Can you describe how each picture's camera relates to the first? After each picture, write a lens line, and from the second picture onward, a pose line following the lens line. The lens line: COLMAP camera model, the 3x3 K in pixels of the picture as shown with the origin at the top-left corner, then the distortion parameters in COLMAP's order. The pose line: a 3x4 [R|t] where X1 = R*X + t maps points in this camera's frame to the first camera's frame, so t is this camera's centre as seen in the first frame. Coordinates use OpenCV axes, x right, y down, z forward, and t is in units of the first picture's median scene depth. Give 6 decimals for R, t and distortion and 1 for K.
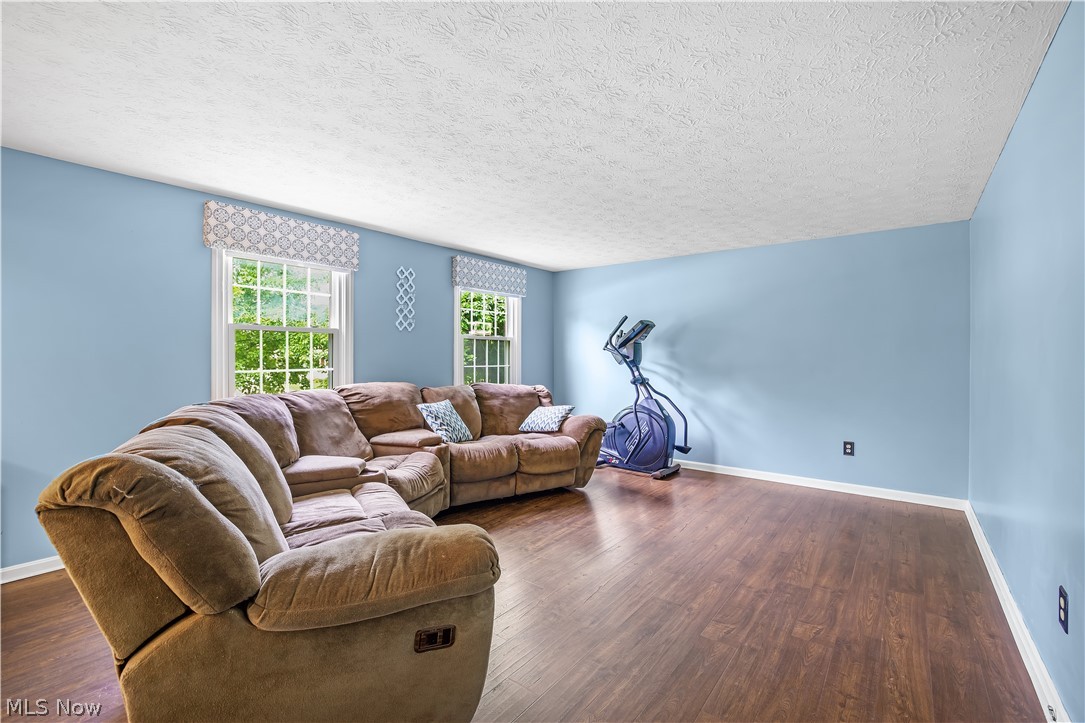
lens RADIAL K [[463.5, 0, 542.9], [0, 463.5, 356.3], [0, 0, 1]] dist [-0.036566, 0.000039]
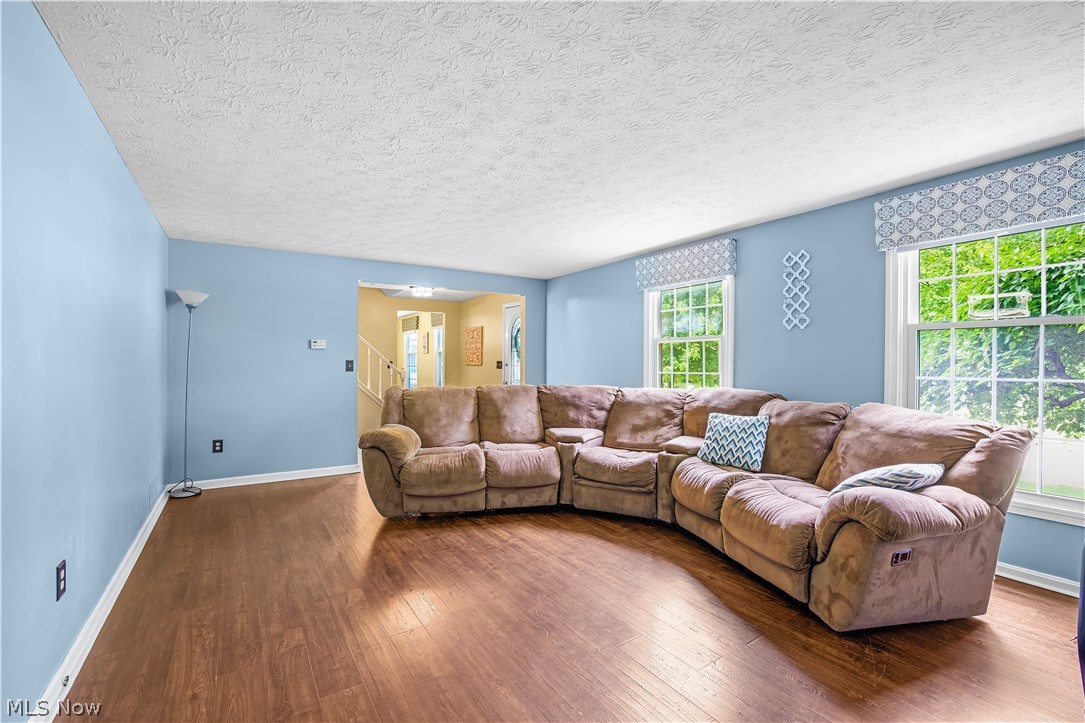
lens RADIAL K [[463.5, 0, 542.4], [0, 463.5, 367.3], [0, 0, 1]] dist [-0.036566, 0.000039]
pose [[-0.310794, 0.010460, -0.950420, 0.803692], [0.006303, 0.999940, 0.008944, 0.002123], [0.950456, -0.003210, -0.310842, 1.091271]]
